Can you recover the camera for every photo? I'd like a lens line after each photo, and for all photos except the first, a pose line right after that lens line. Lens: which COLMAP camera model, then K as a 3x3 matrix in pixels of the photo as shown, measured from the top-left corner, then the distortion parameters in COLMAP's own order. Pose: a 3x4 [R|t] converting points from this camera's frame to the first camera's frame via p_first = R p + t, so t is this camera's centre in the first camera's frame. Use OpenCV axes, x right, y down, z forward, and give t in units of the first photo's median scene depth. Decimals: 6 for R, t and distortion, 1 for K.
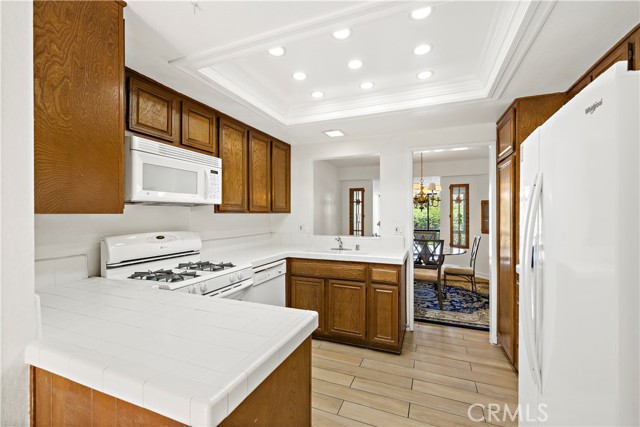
lens RADIAL K [[272.9, 0, 323.4], [0, 272.9, 214.7], [0, 0, 1]] dist [-0.001916, -0.000209]
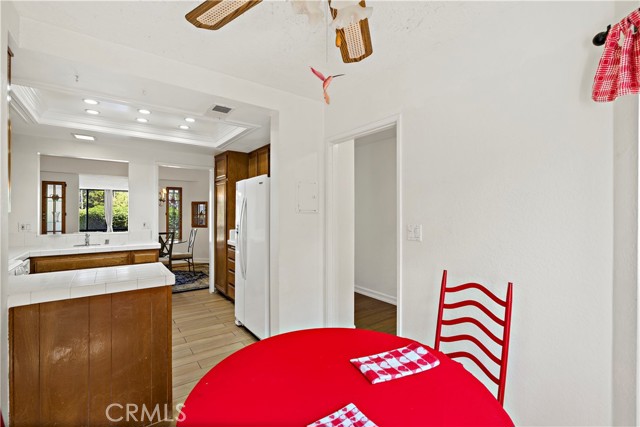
lens RADIAL K [[293.1, 0, 321.4], [0, 293.1, 212.4], [0, 0, 1]] dist [0.000629, 0.000020]
pose [[0.533423, 0.002698, 0.845844, -0.373772], [-0.003075, 0.999994, -0.001250, -0.003337], [-0.845843, -0.001934, 0.533428, -0.351161]]
